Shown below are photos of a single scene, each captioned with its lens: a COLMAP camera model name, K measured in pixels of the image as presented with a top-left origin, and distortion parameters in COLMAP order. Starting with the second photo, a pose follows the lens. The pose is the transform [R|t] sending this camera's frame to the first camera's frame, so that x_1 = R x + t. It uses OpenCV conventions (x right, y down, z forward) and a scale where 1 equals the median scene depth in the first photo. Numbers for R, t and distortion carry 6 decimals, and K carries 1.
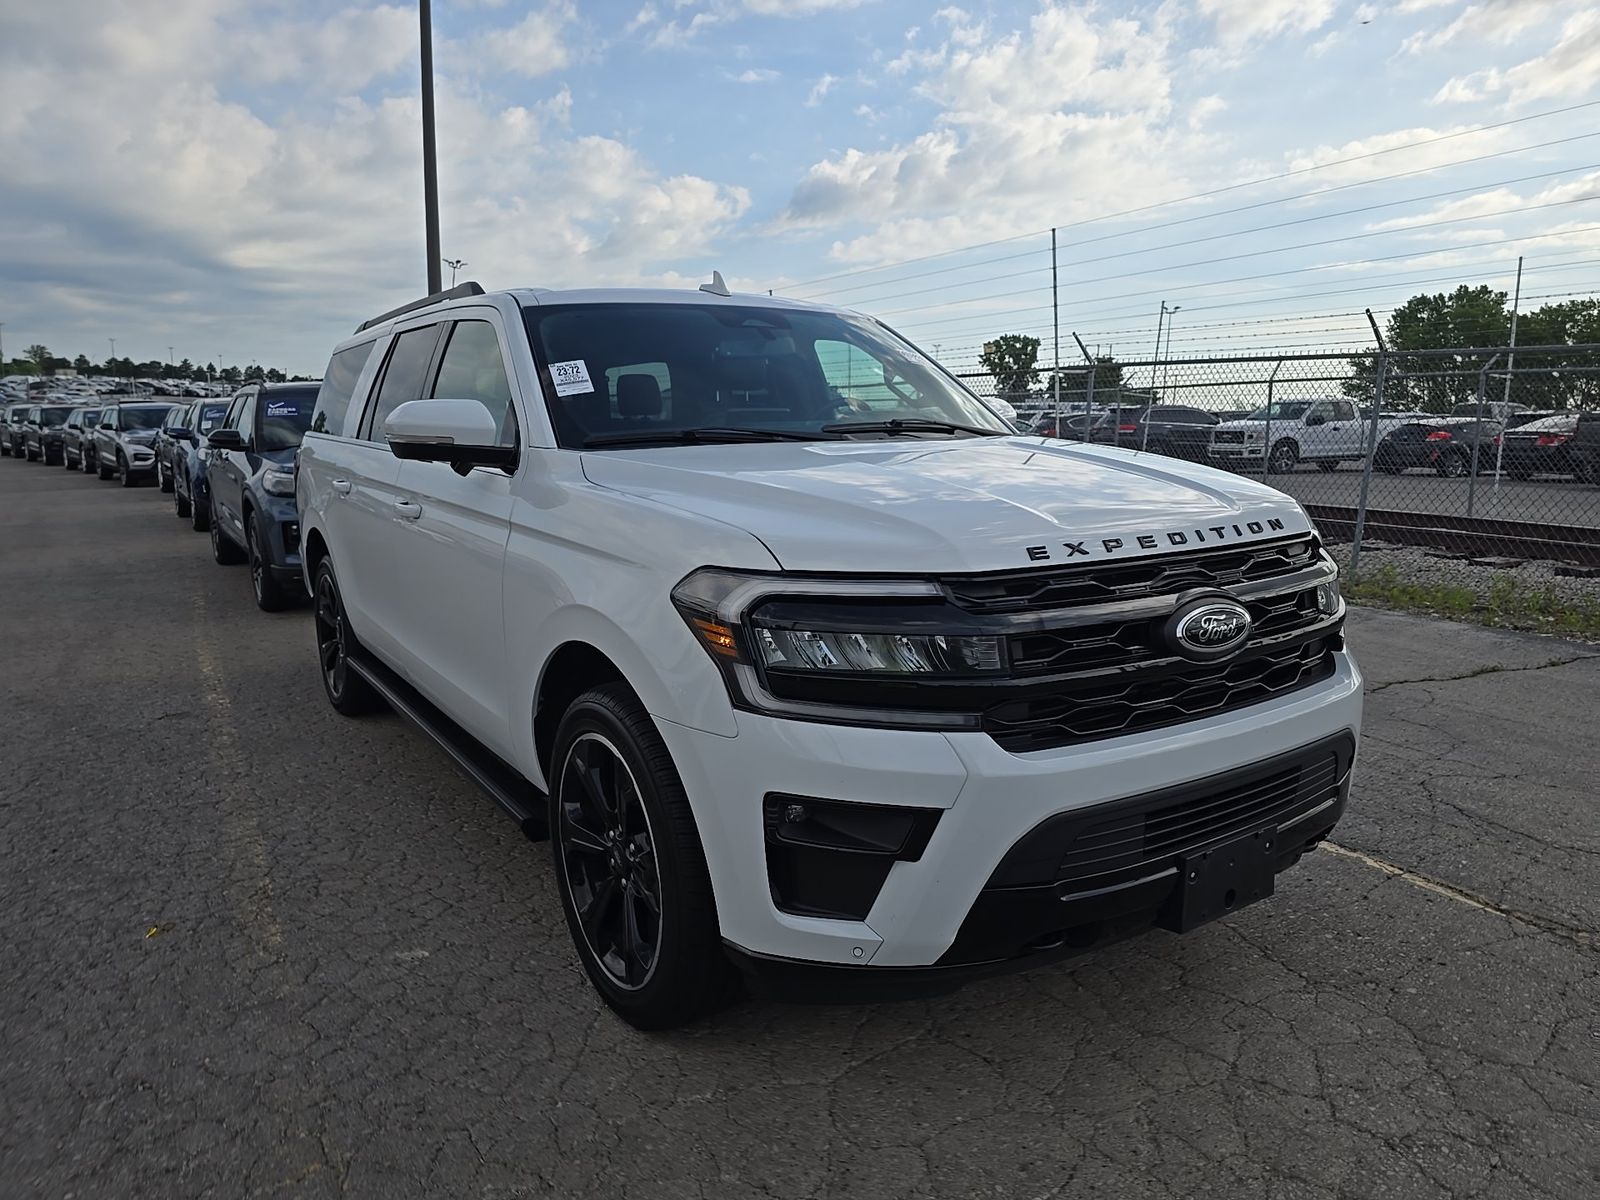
lens RADIAL K [[1077.7, 0, 810.1], [0, 1077.7, 599.9], [0, 0, 1]] dist [0.041852, -0.030885]
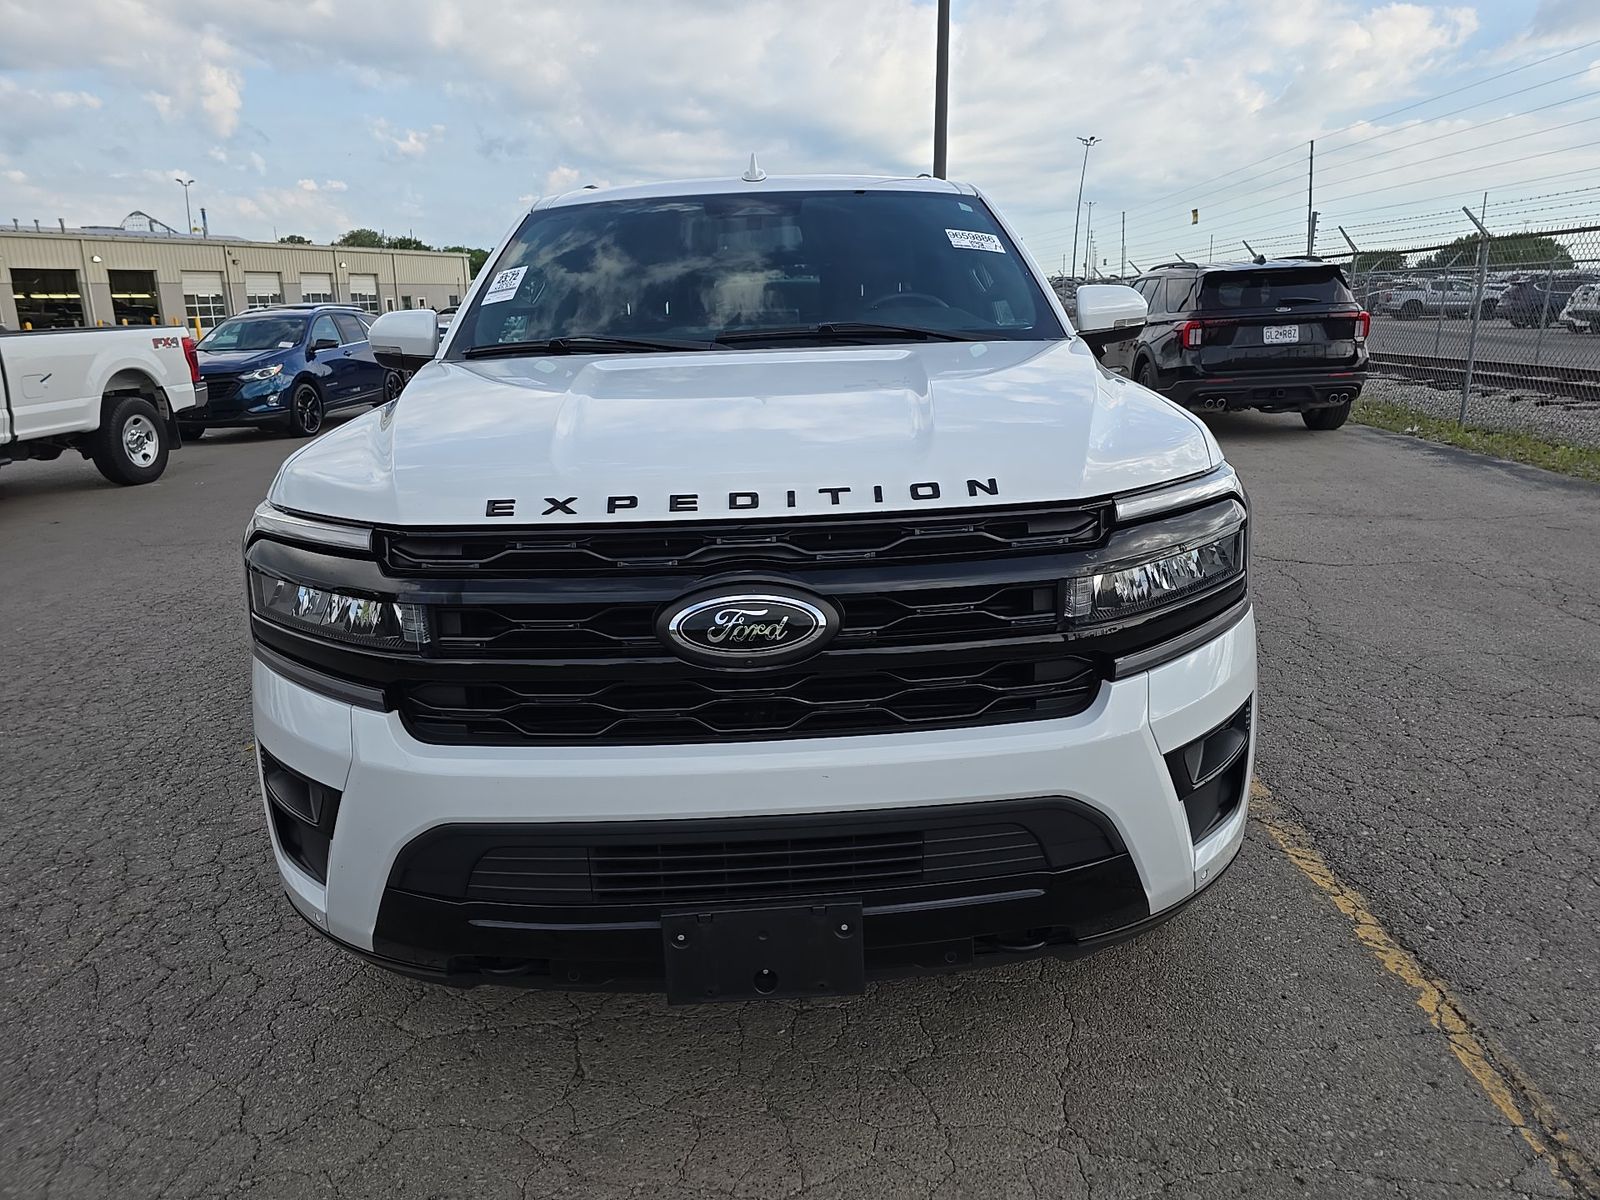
lens RADIAL K [[1077.7, 0, 811.4], [0, 1077.7, 596.1], [0, 0, 1]] dist [0.041852, -0.030885]
pose [[0.849123, 0.119647, -0.514466, 0.803792], [-0.067826, 0.990642, 0.118443, -0.086323], [0.523822, -0.065678, 0.849292, 0.409977]]
